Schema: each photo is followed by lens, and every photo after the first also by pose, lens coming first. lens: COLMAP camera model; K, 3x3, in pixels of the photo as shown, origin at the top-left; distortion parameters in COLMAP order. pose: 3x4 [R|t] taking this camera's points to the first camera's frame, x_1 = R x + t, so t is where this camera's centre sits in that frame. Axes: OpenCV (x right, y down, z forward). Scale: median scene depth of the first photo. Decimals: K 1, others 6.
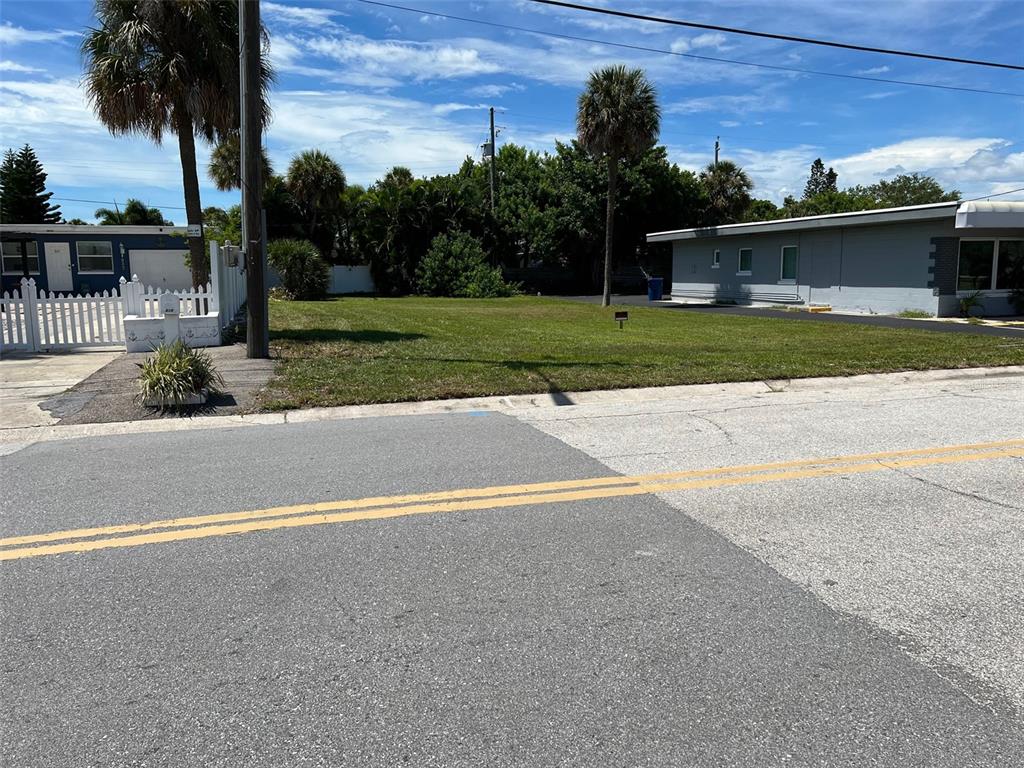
lens RADIAL K [[784.9, 0, 524.9], [0, 784.9, 384.4], [0, 0, 1]] dist [0.066016, -0.075160]
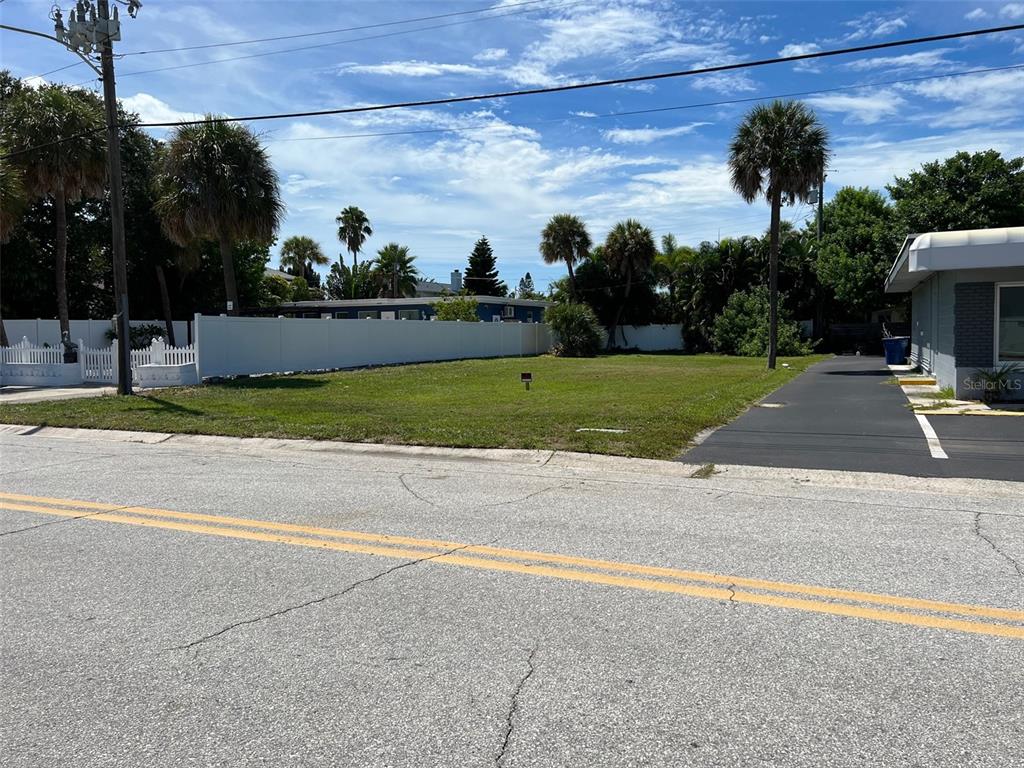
lens RADIAL K [[784.9, 0, 524.9], [0, 784.9, 384.4], [0, 0, 1]] dist [0.066016, -0.075160]
pose [[0.740494, 0.041461, -0.670783, 0.401966], [-0.087564, 0.995539, -0.035130, -0.022256], [0.666334, 0.084750, 0.740821, 0.135630]]
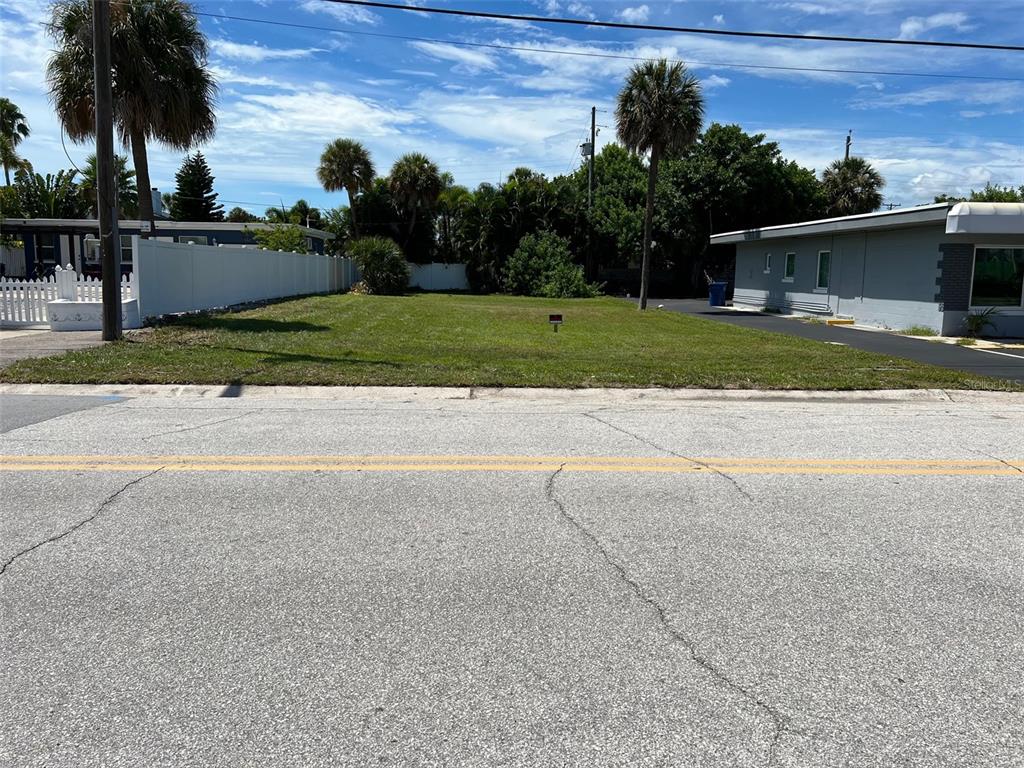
lens RADIAL K [[776.8, 0, 512.1], [0, 776.8, 404.2], [0, 0, 1]] dist [0.055001, -0.062711]
pose [[0.963572, 0.069074, -0.258376, 0.167745], [-0.062295, 0.997467, 0.034341, -0.005667], [0.260094, -0.016994, 0.965434, 0.024505]]
